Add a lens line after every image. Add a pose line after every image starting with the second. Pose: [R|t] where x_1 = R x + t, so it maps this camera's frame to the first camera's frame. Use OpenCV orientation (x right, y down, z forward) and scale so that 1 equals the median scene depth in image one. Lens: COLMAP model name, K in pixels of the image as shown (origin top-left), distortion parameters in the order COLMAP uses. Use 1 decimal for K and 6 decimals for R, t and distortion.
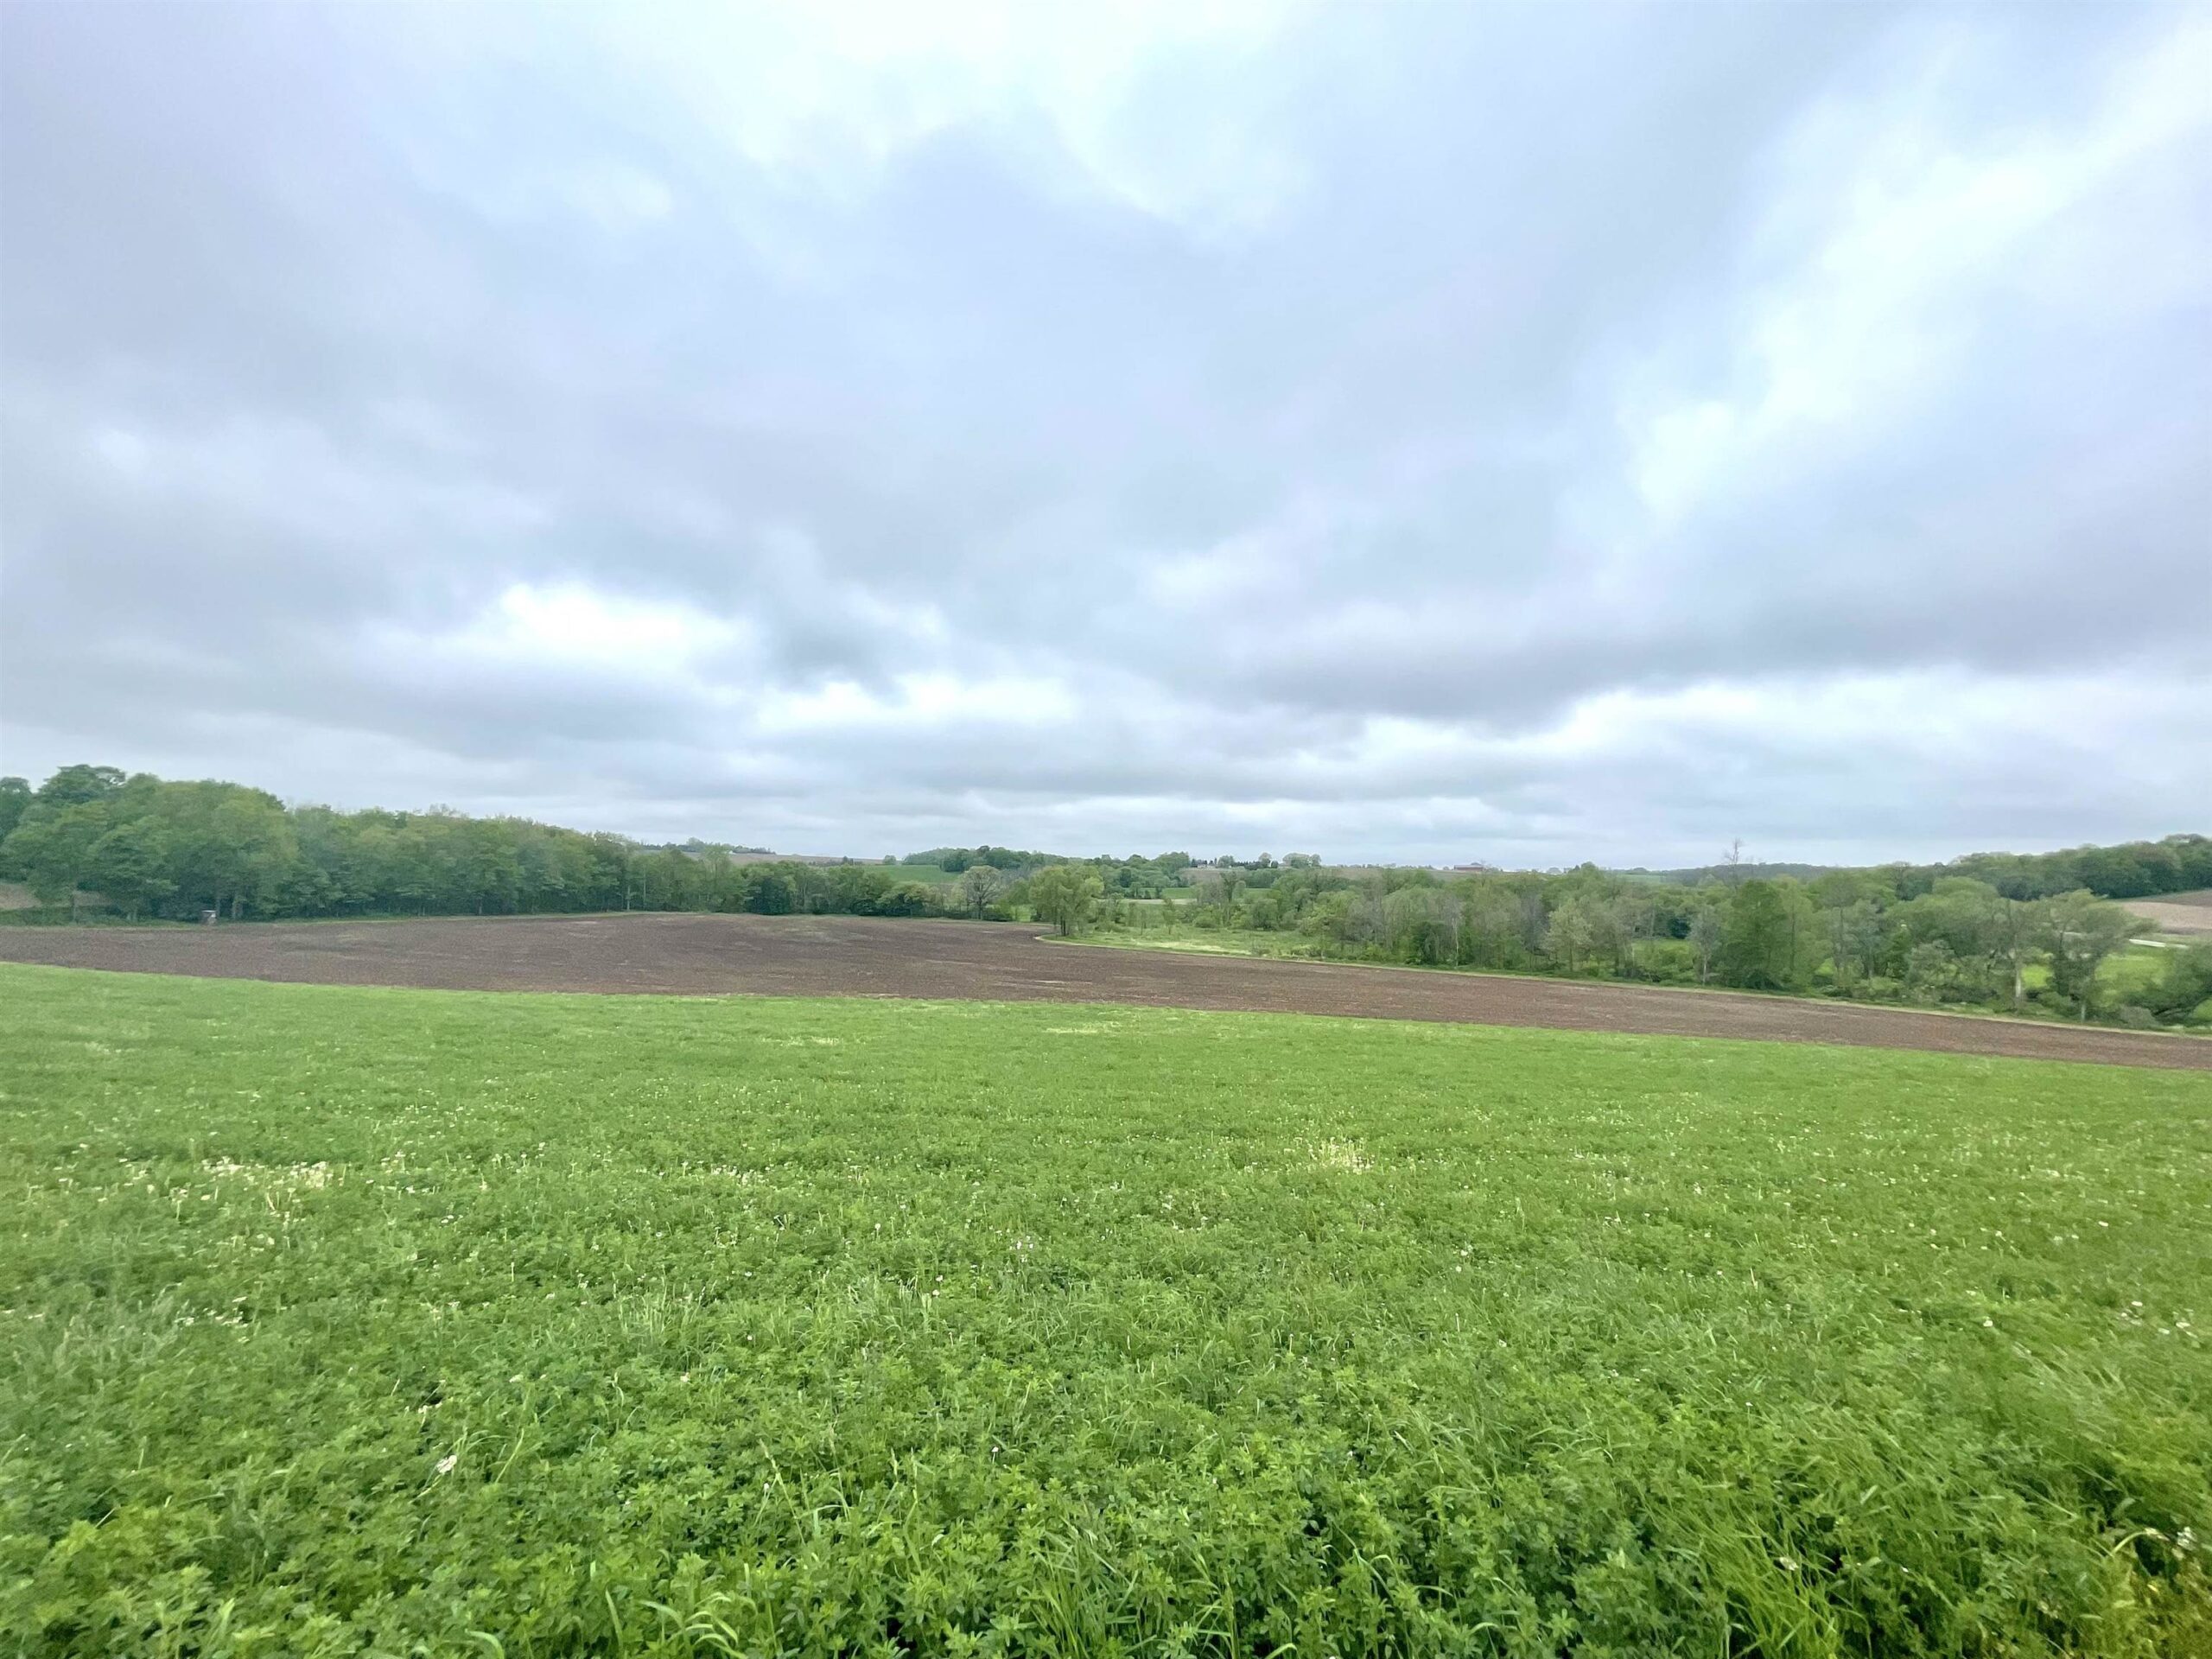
lens RADIAL K [[899.6, 0, 1112.6], [0, 899.6, 822.2], [0, 0, 1]] dist [0.000591, -0.000029]
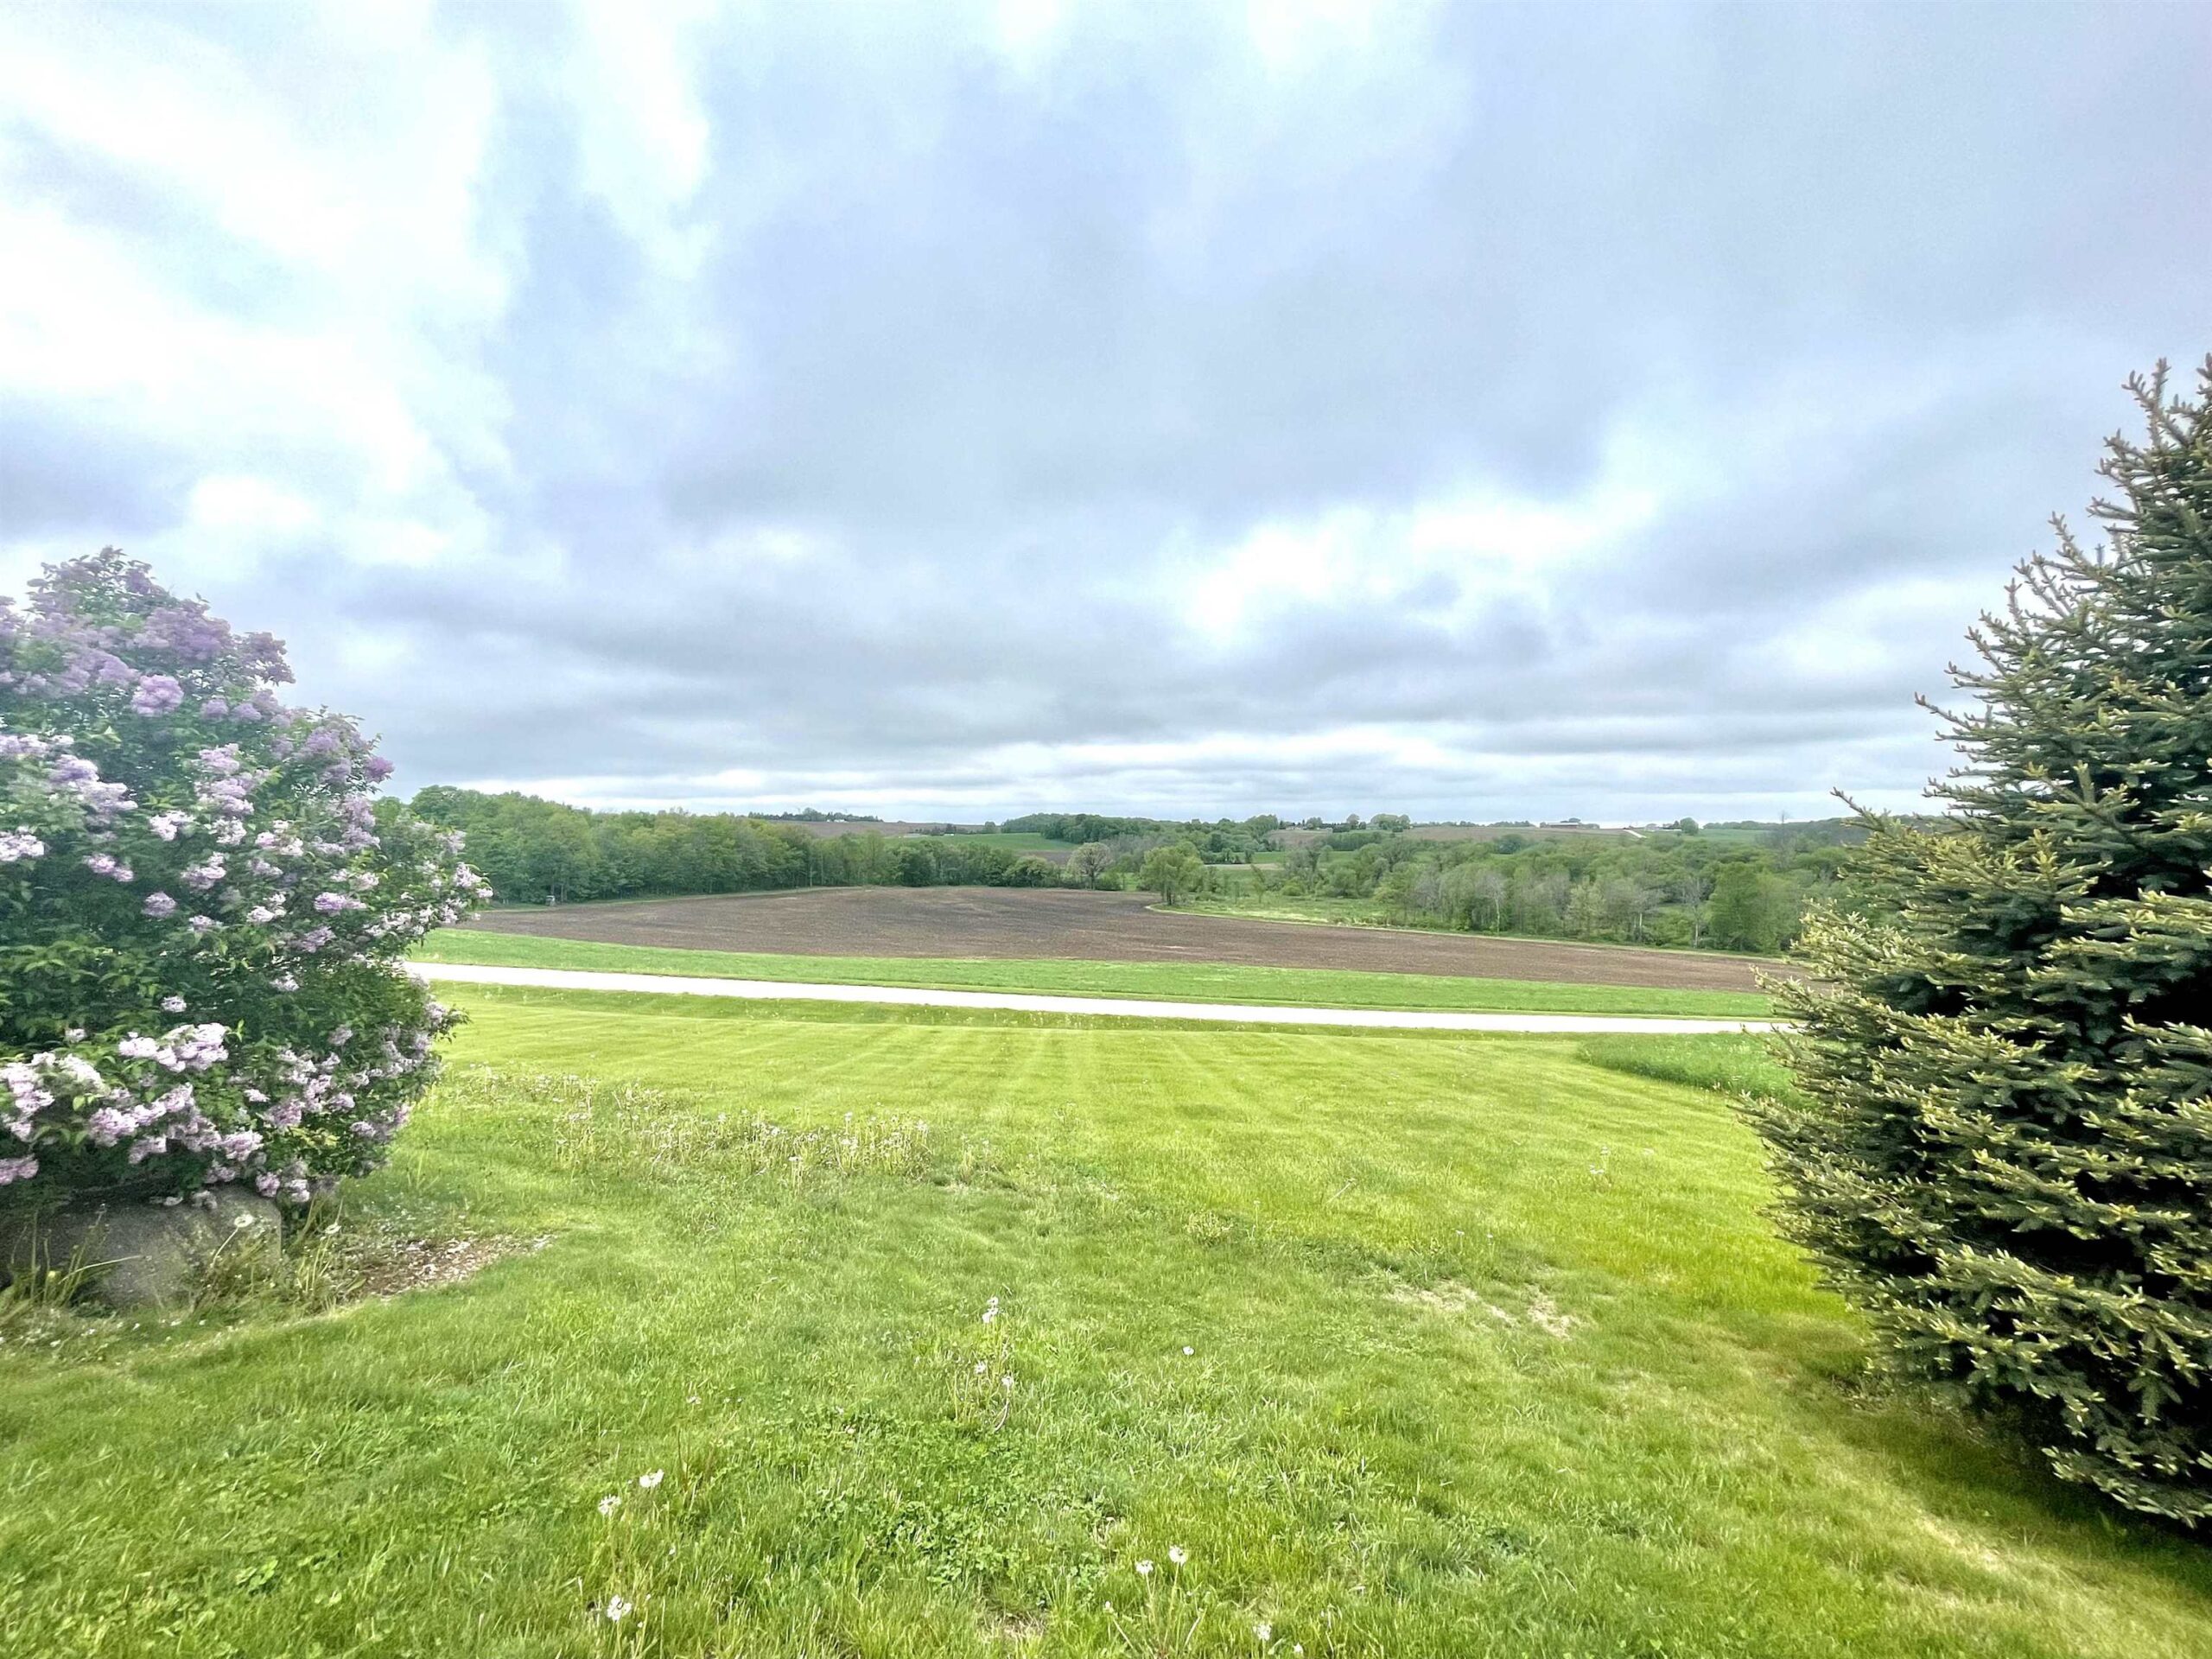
lens RADIAL K [[899.6, 0, 1112.6], [0, 899.6, 822.2], [0, 0, 1]] dist [0.000591, -0.000029]
pose [[0.995212, -0.015941, -0.096427, -0.011897], [0.020412, 0.998753, 0.045561, -0.033931], [0.095581, -0.047311, 0.994297, -0.158252]]
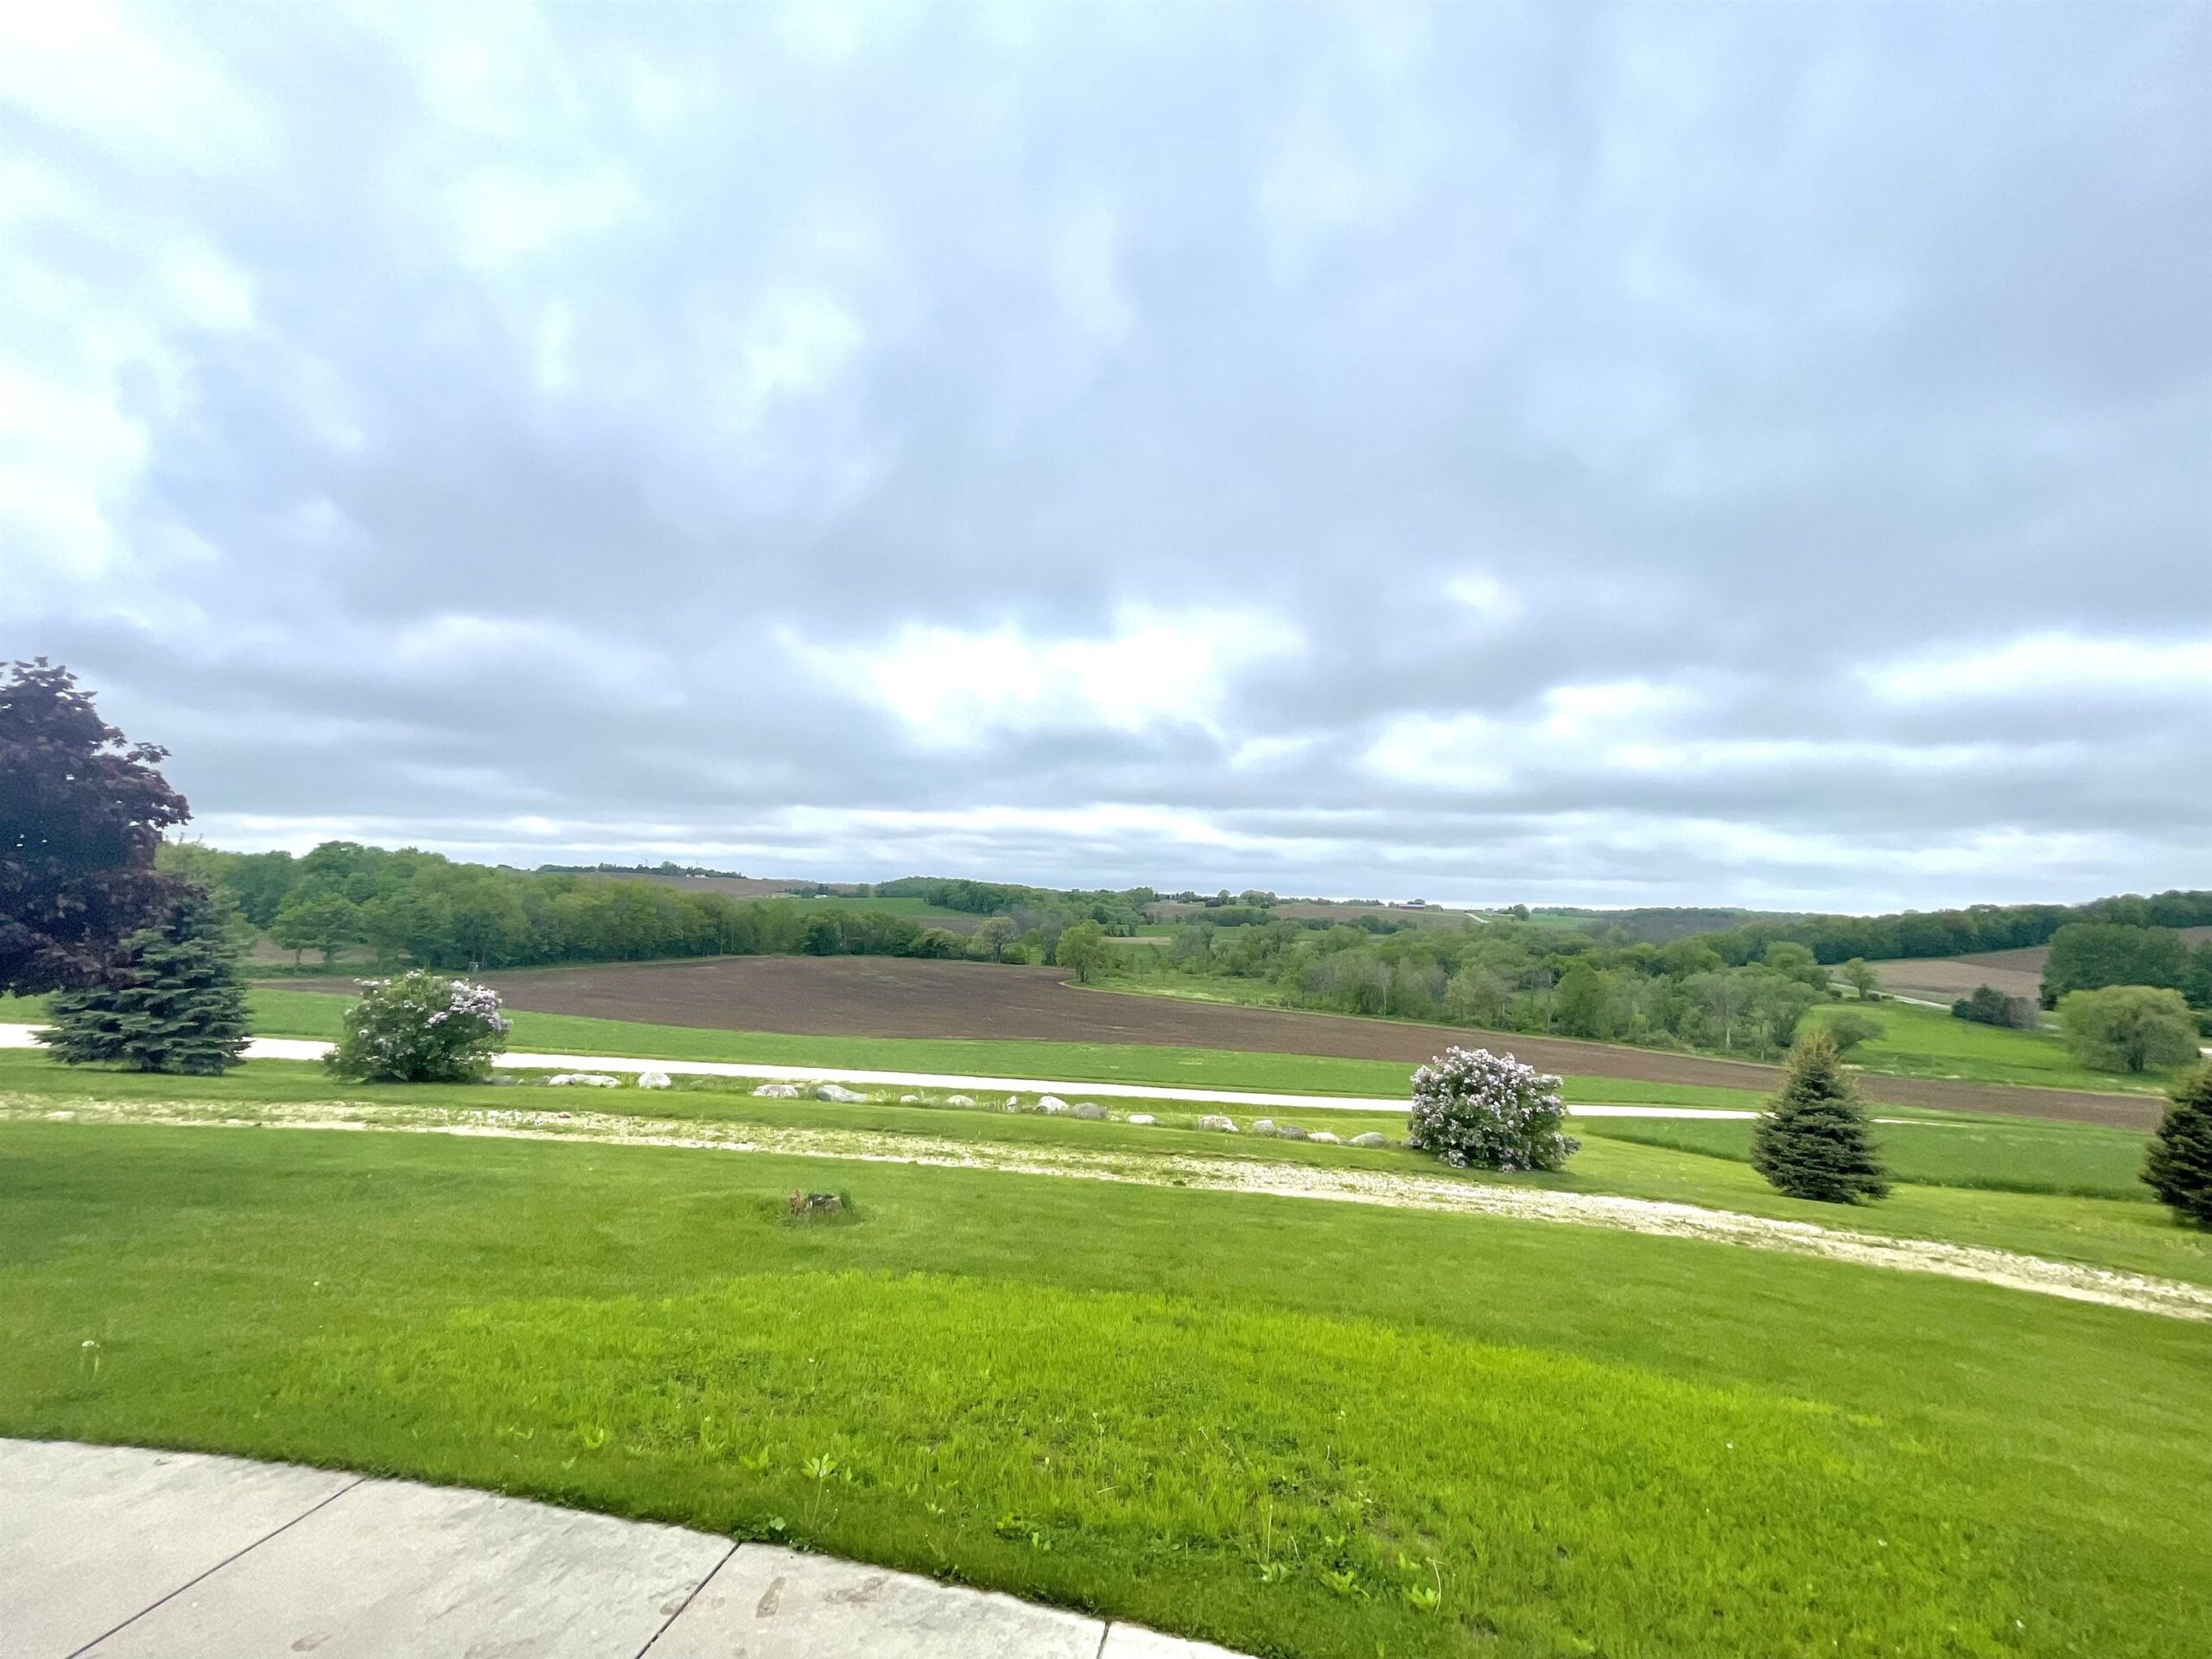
lens RADIAL K [[899.6, 0, 1112.6], [0, 899.6, 822.2], [0, 0, 1]] dist [0.000591, -0.000029]
pose [[0.998420, 0.024483, 0.050575, -0.071281], [-0.023170, 0.999384, -0.026373, -0.056569], [-0.051189, 0.025159, 0.998372, -0.229335]]
